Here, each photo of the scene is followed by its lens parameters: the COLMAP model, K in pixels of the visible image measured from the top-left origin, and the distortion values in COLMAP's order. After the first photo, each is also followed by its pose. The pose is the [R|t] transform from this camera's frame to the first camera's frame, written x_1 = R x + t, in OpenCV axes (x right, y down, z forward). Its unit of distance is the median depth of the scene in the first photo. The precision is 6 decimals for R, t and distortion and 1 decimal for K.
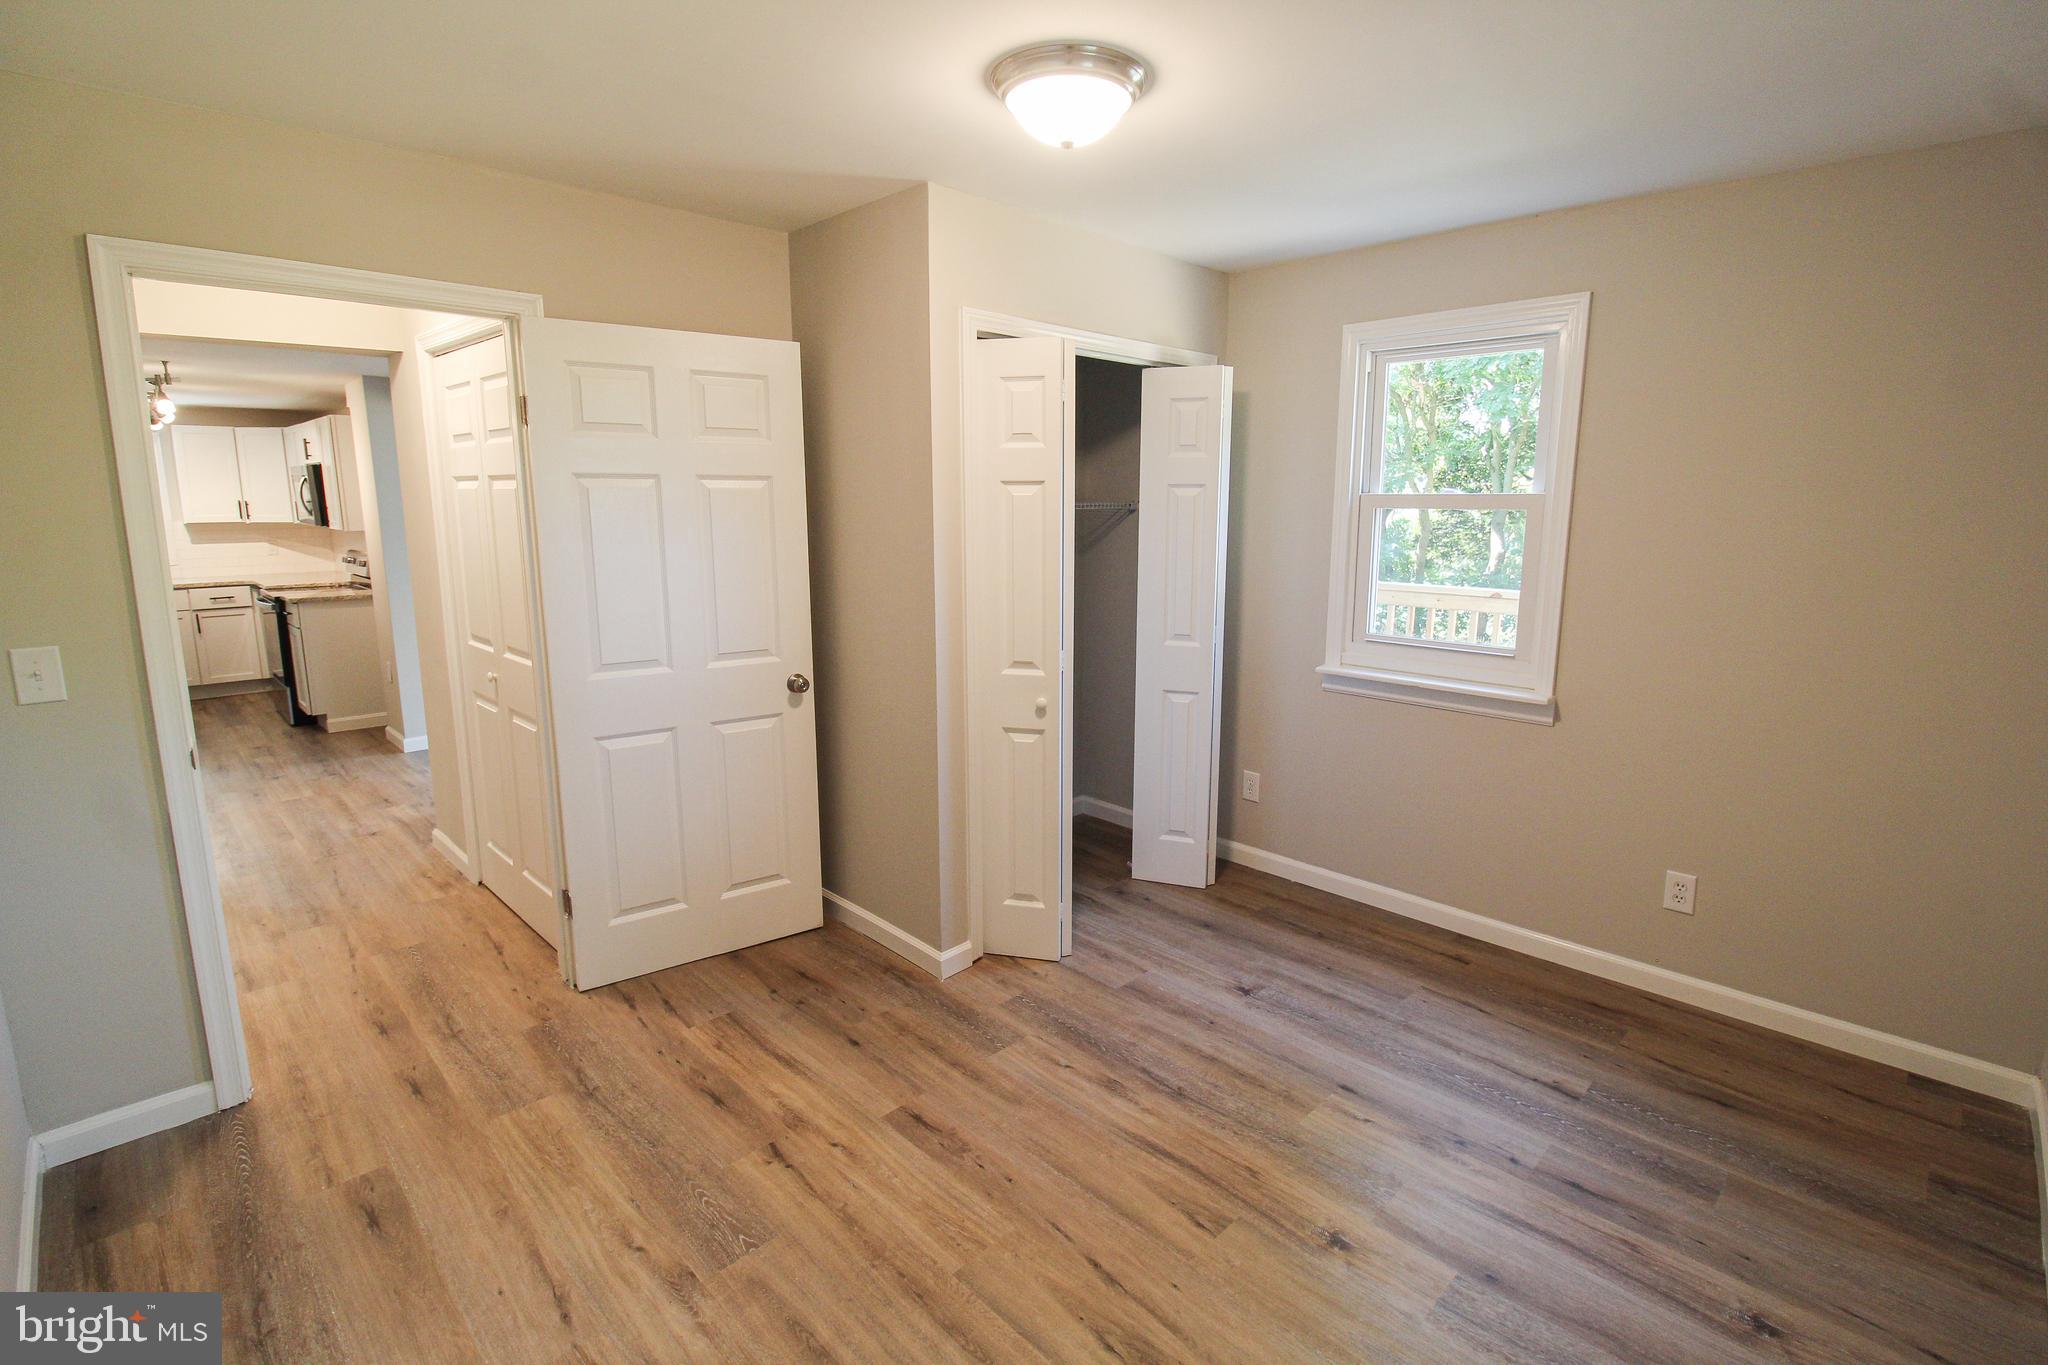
lens RADIAL K [[944.8, 0, 1041.8], [0, 944.8, 669.2], [0, 0, 1]] dist [-0.001193, -0.012223]
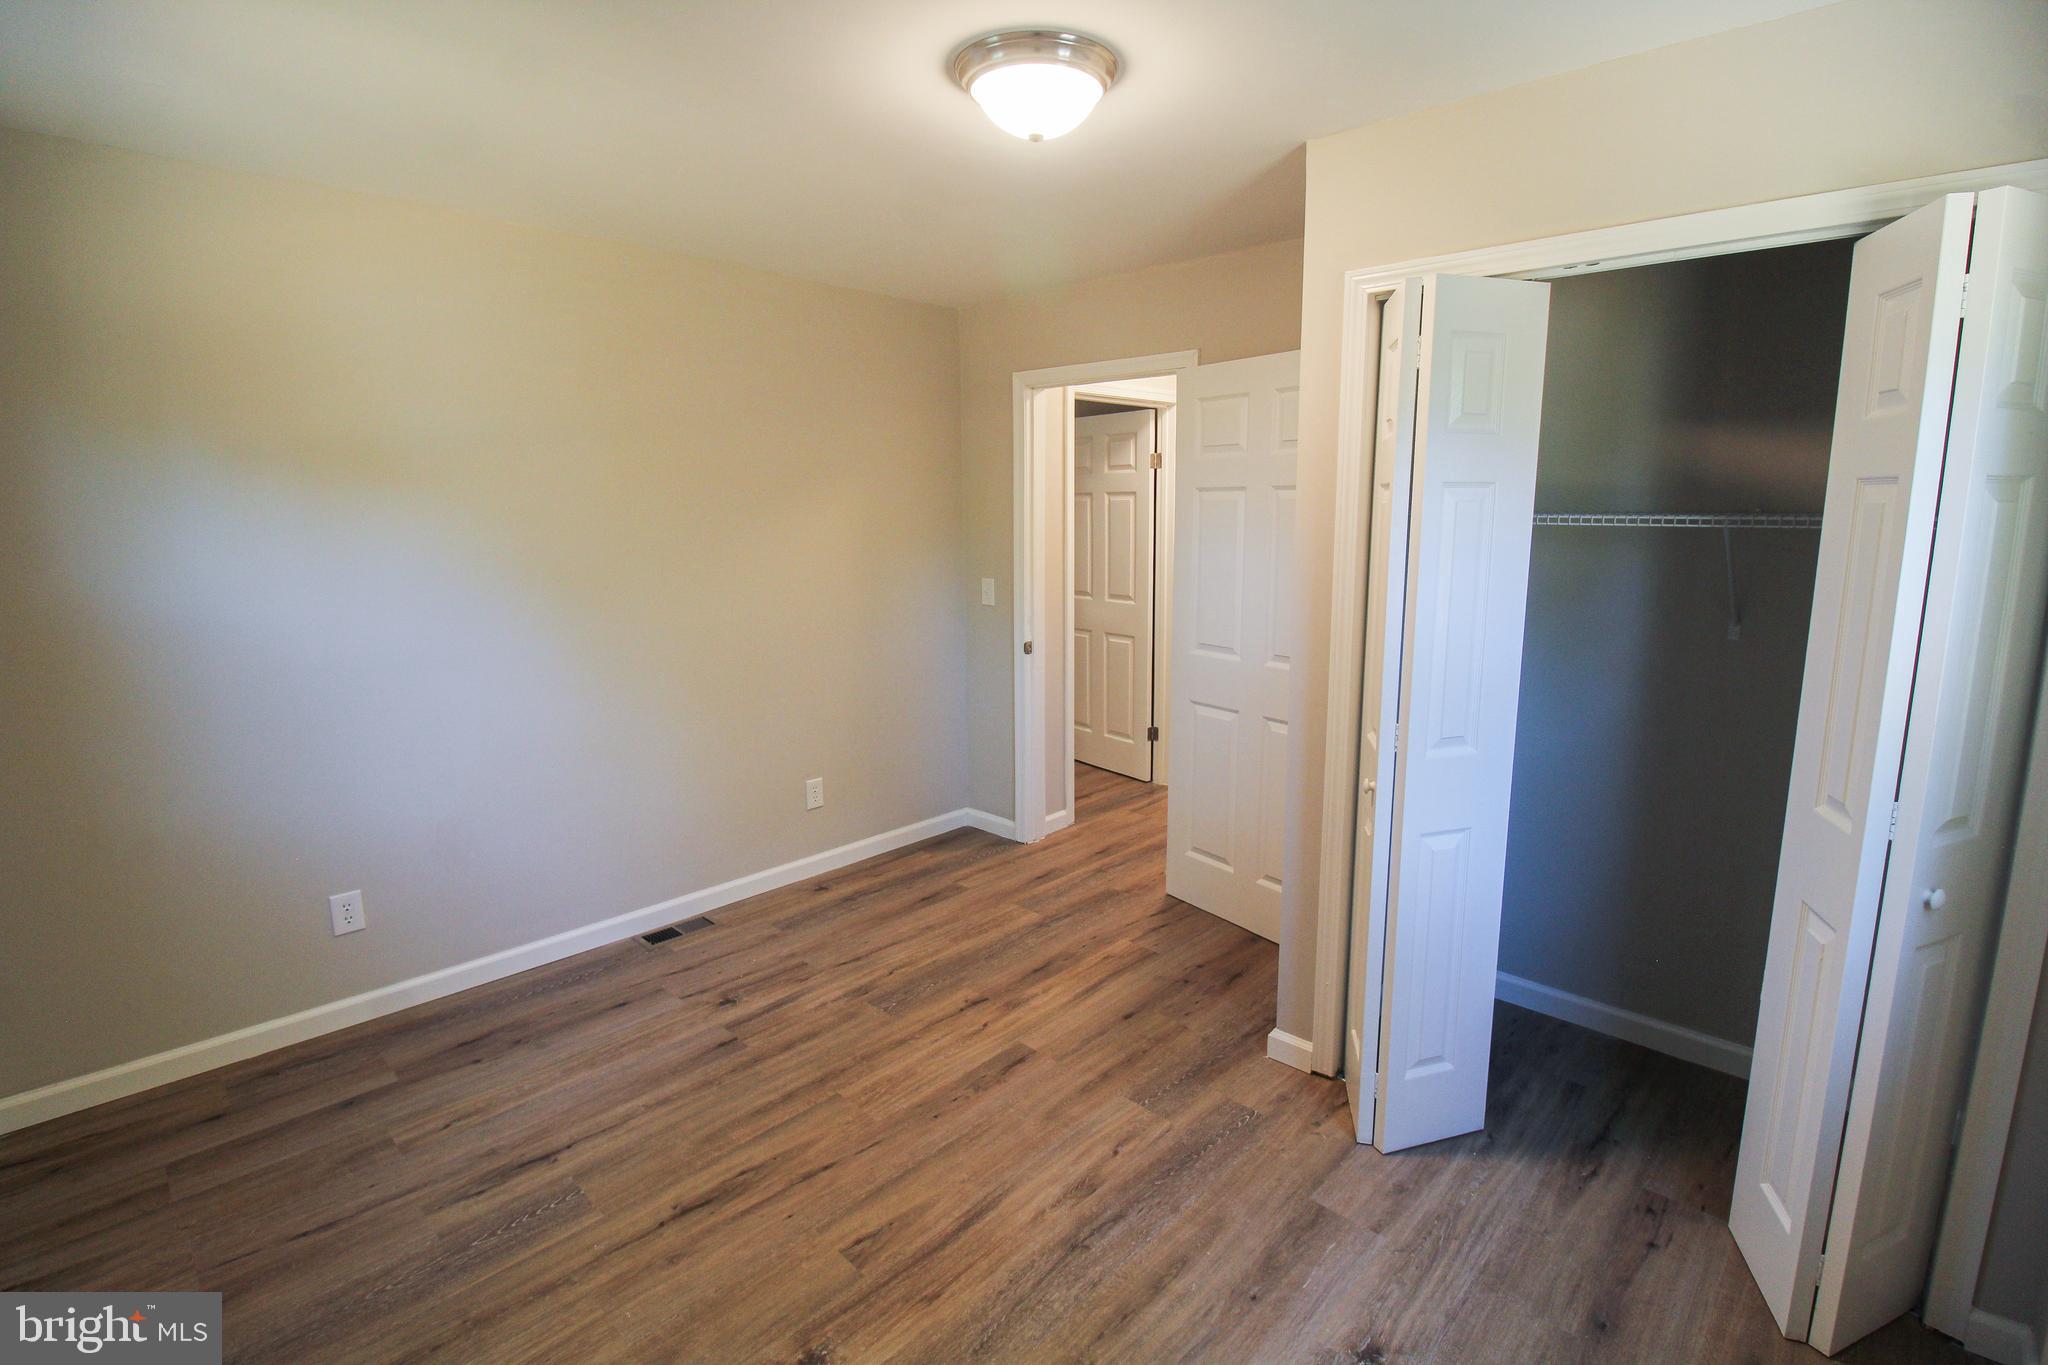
lens RADIAL K [[944.8, 0, 1037.4], [0, 944.8, 676.6], [0, 0, 1]] dist [-0.001193, -0.012223]
pose [[0.025246, 0.175680, -0.984124, 0.863088], [-0.172077, 0.970507, 0.168835, -0.155751], [0.984760, 0.165083, 0.054732, 0.852731]]
